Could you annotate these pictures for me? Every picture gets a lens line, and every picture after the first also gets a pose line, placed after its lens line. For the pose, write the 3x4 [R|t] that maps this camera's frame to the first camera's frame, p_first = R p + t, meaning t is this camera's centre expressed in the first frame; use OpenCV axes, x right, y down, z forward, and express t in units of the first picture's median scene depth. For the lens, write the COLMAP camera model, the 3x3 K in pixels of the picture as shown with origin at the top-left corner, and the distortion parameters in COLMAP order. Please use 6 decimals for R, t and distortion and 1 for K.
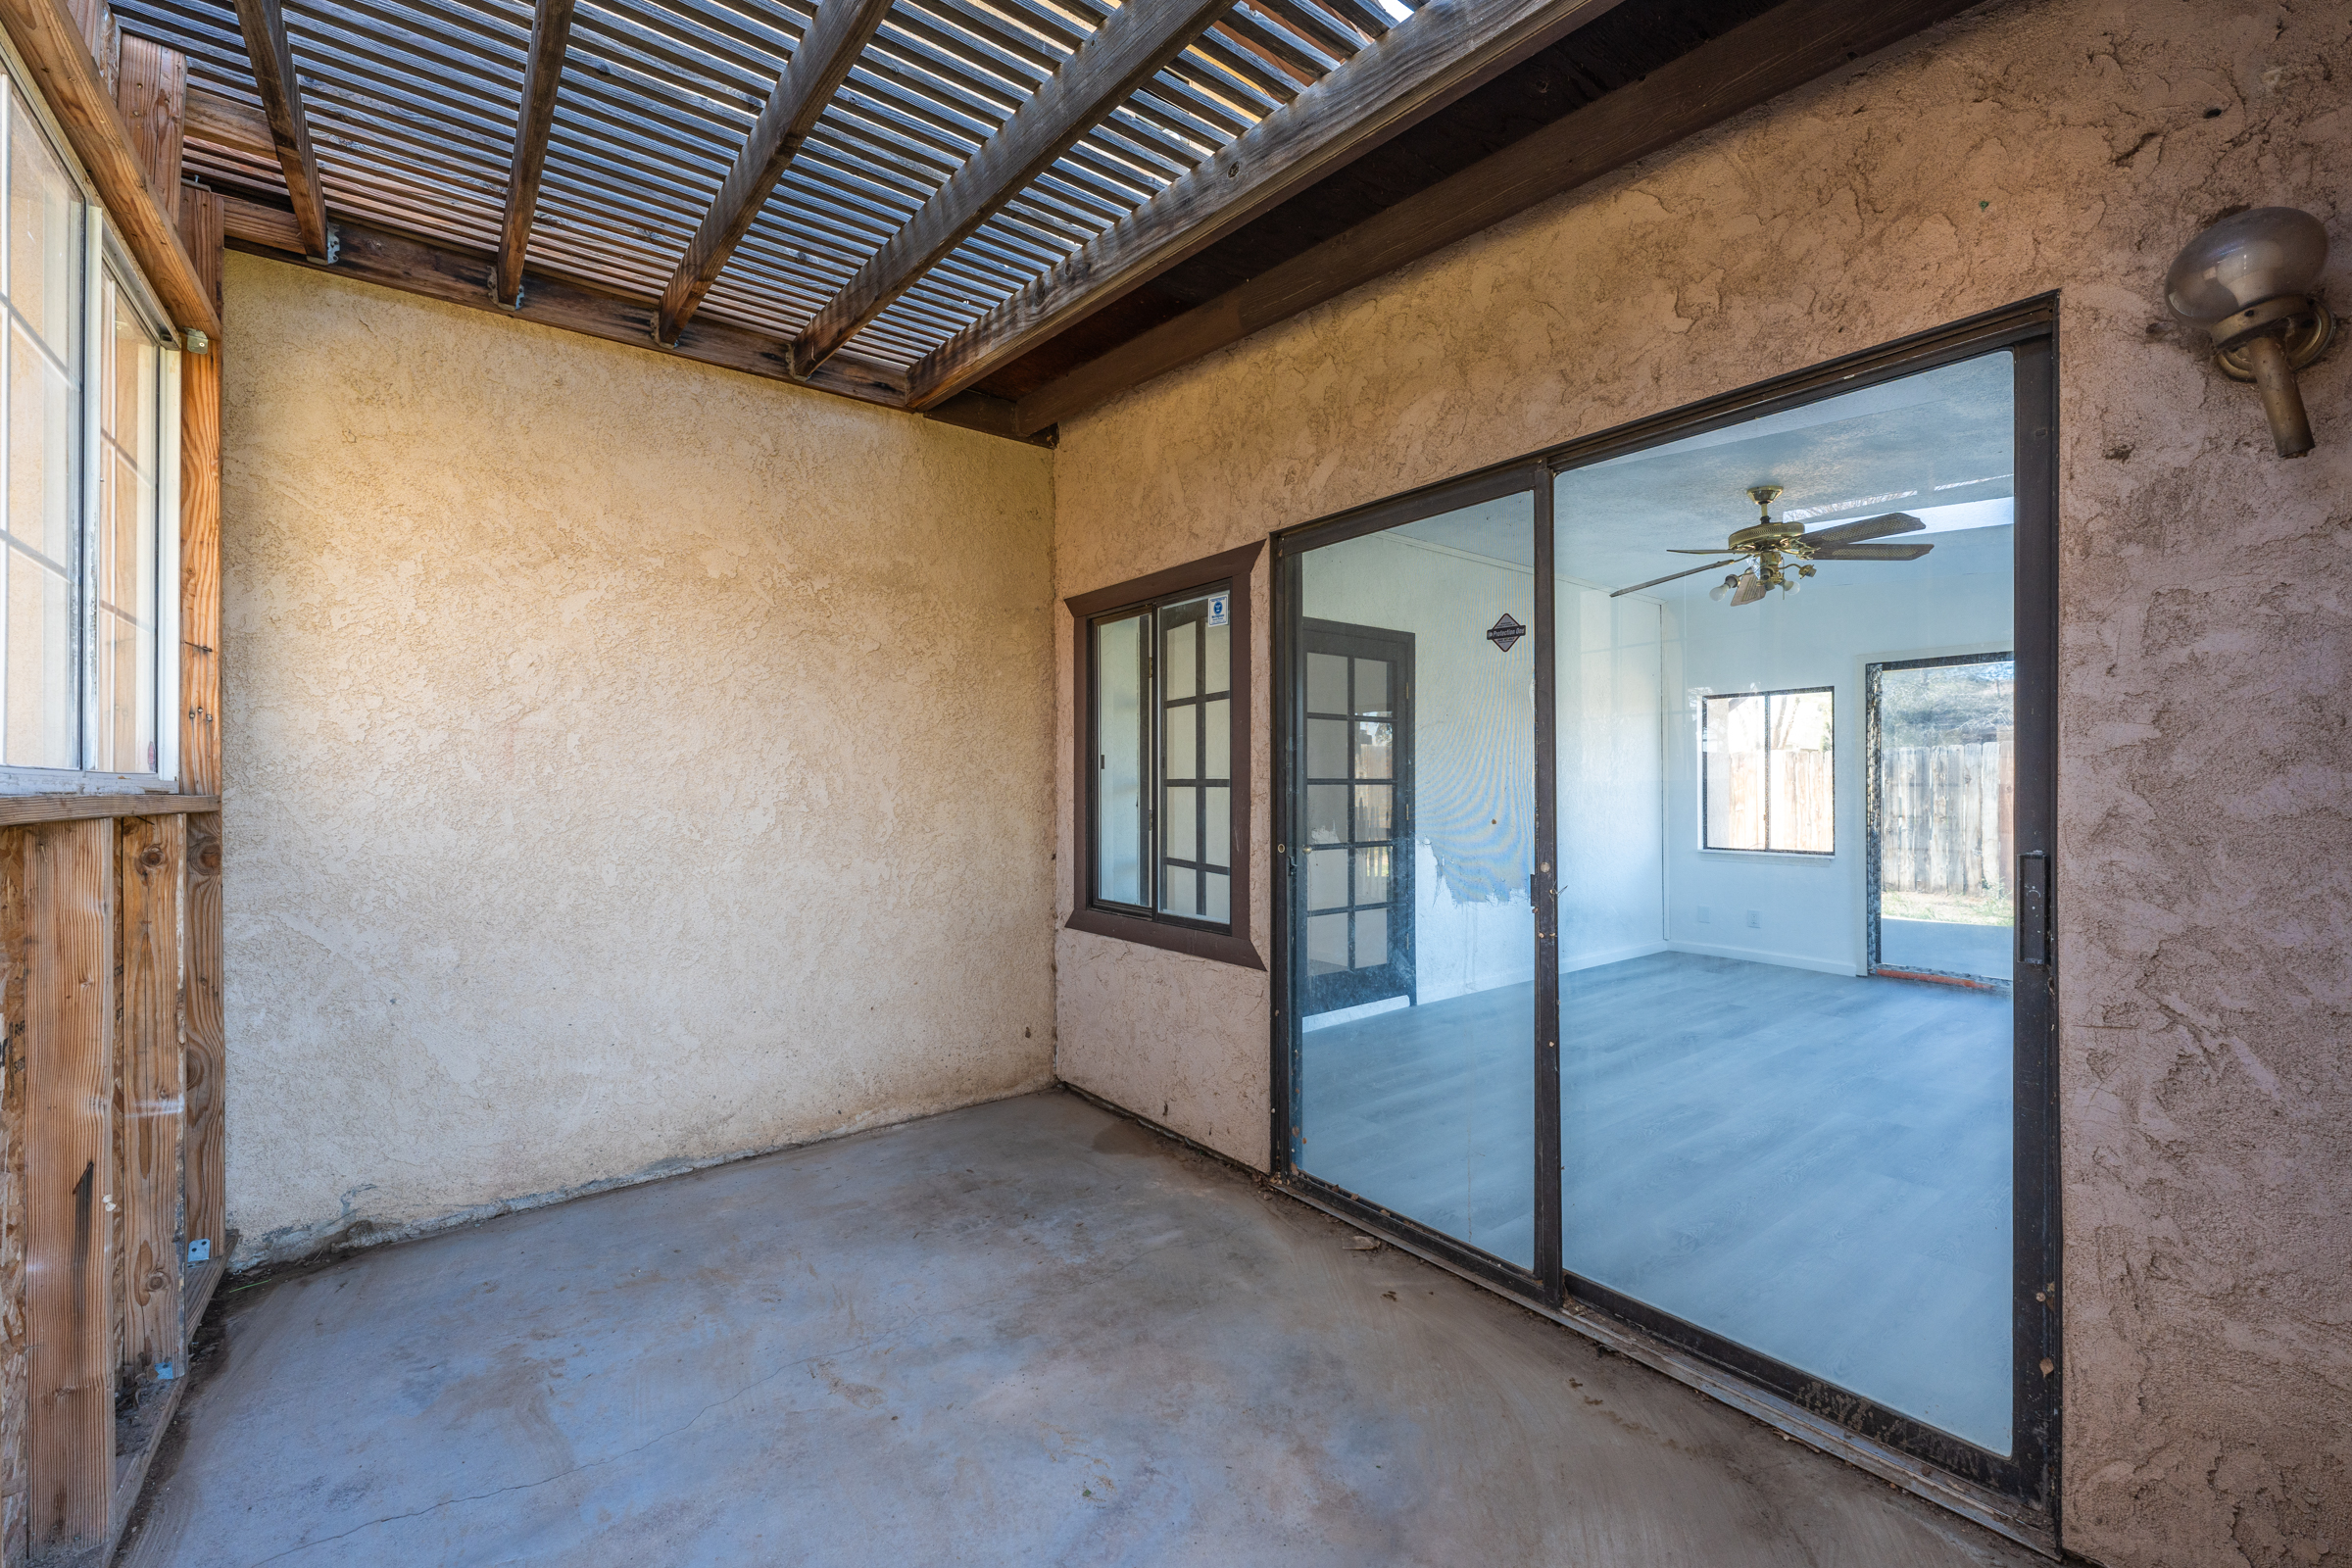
lens RADIAL K [[940.0, 0, 1172.4], [0, 940.0, 791.4], [0, 0, 1]] dist [0.005908, -0.001167]
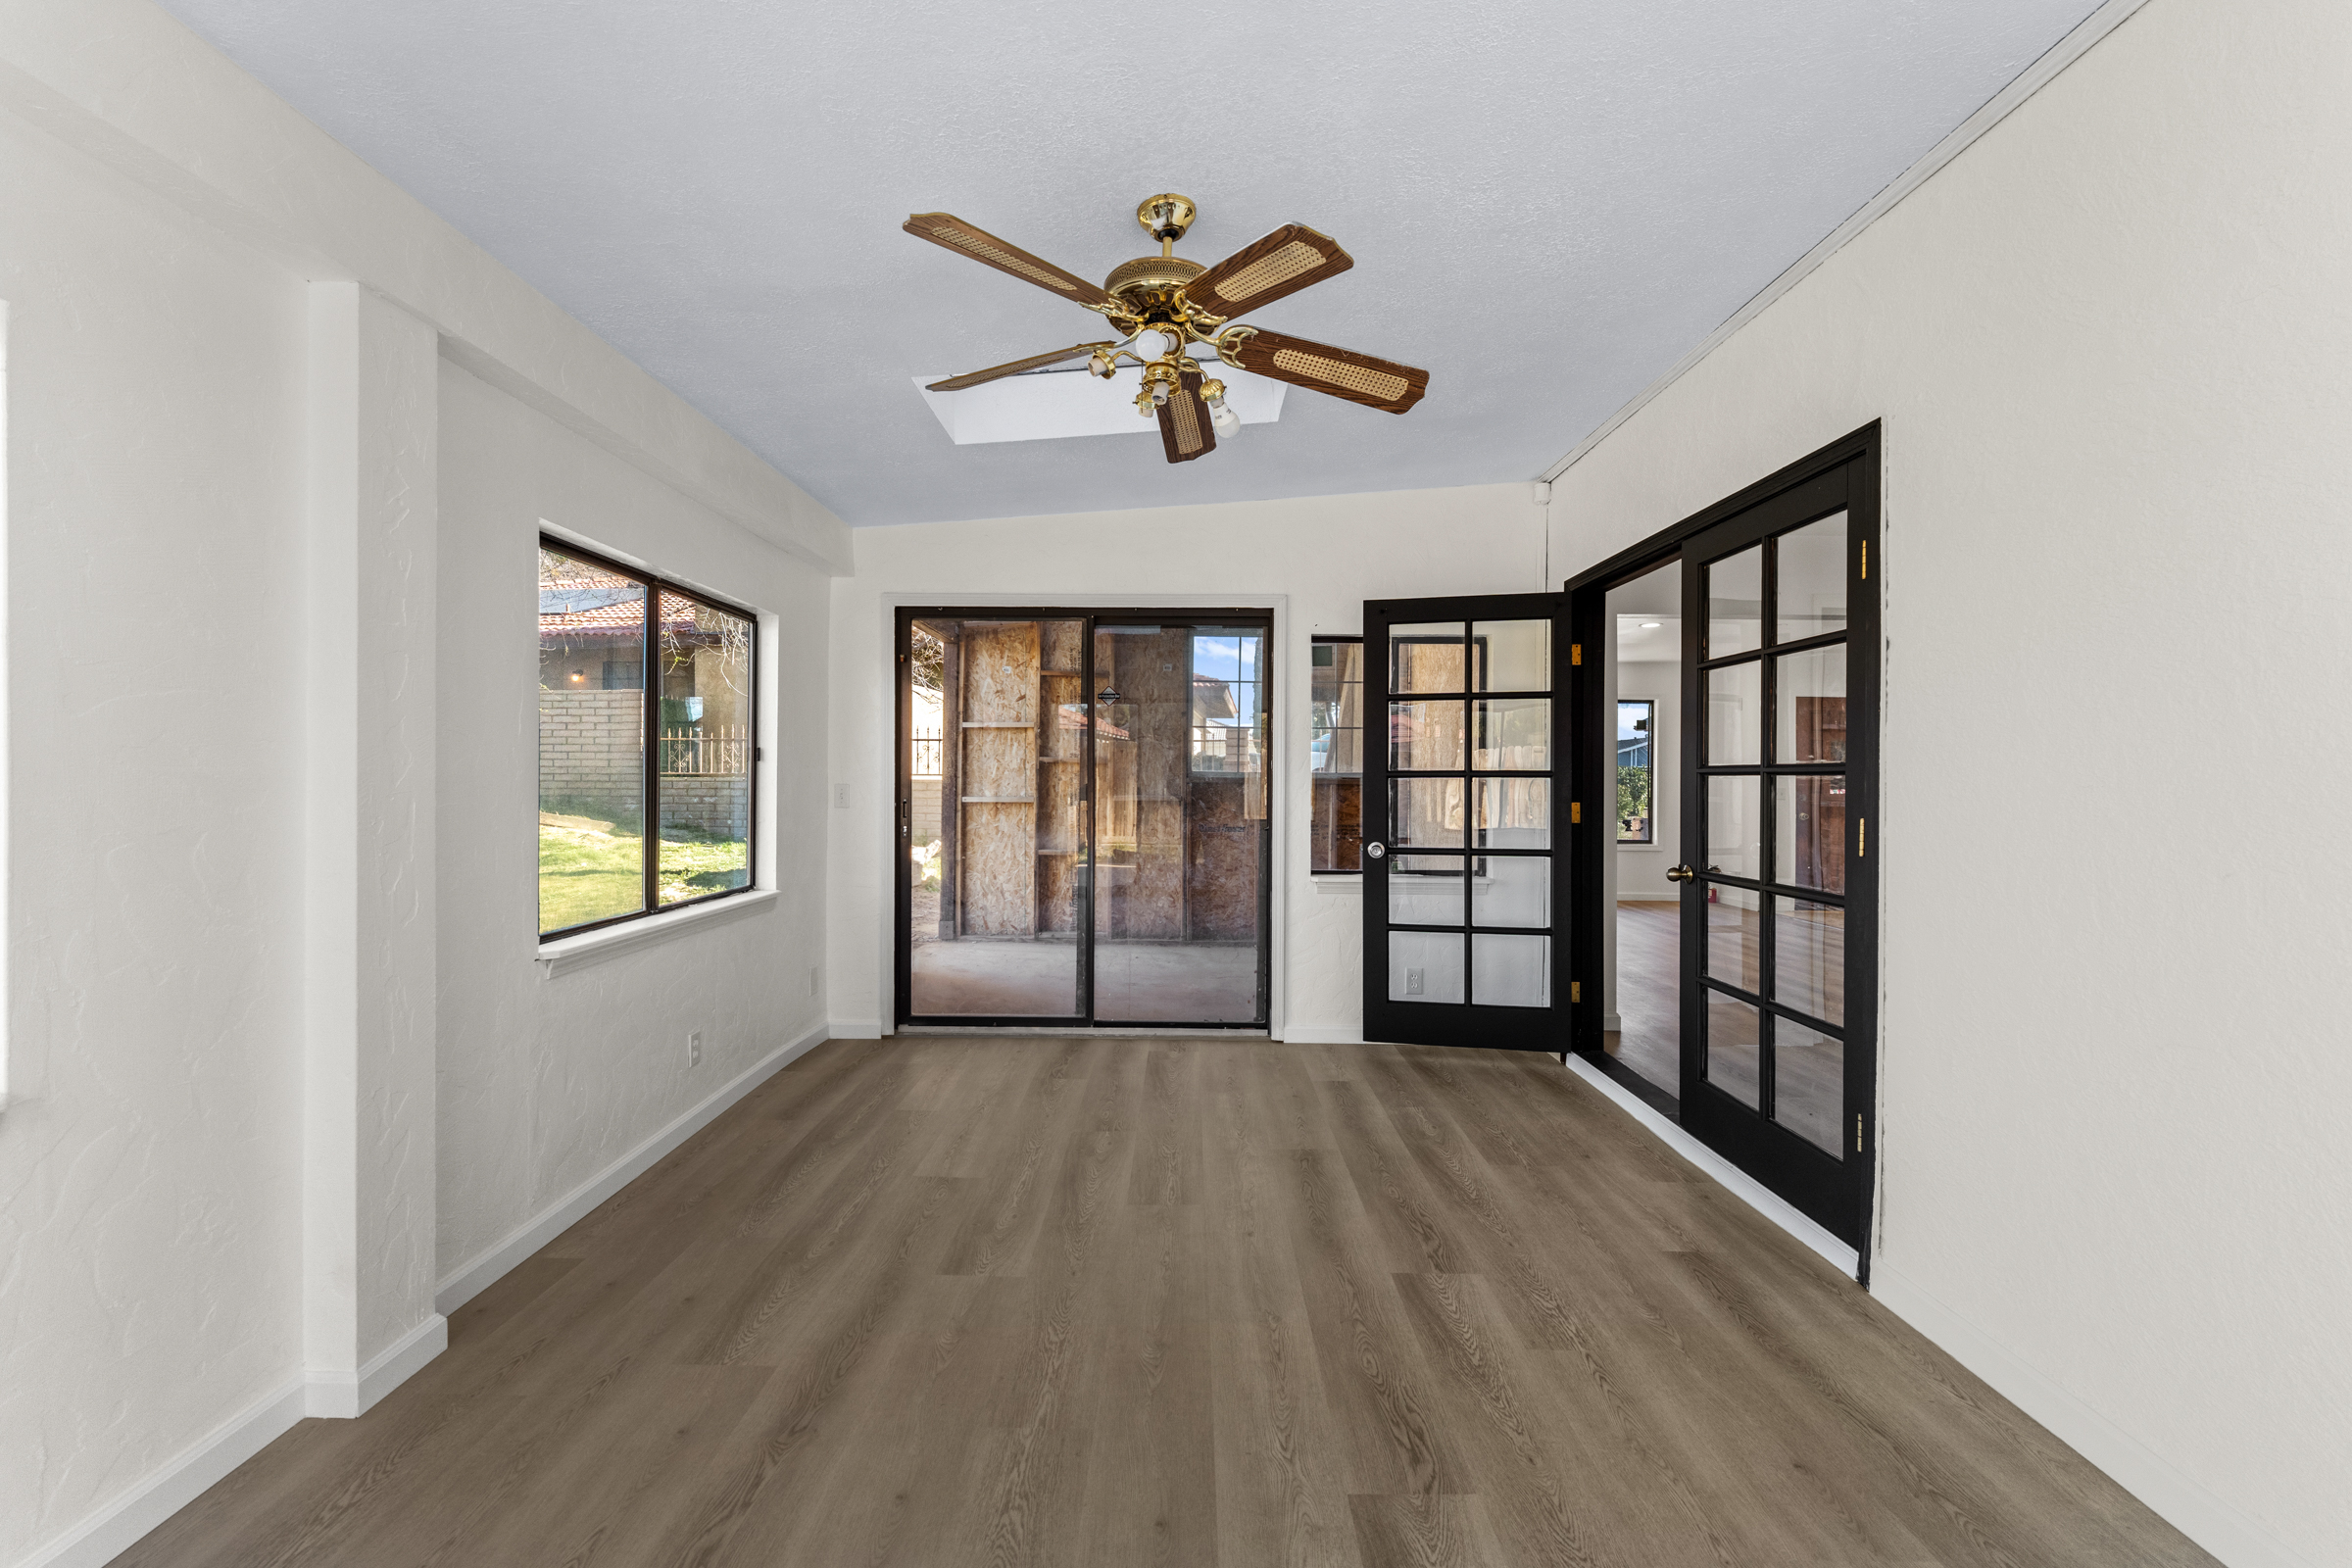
lens RADIAL K [[940.0, 0, 1169.8], [0, 940.0, 775.1], [0, 0, 1]] dist [0.005908, -0.001167]
pose [[-0.623901, 0.014563, -0.781368, 0.856177], [0.008928, 0.999894, 0.011507, -0.017348], [0.781452, 0.000203, -0.623965, 1.102395]]
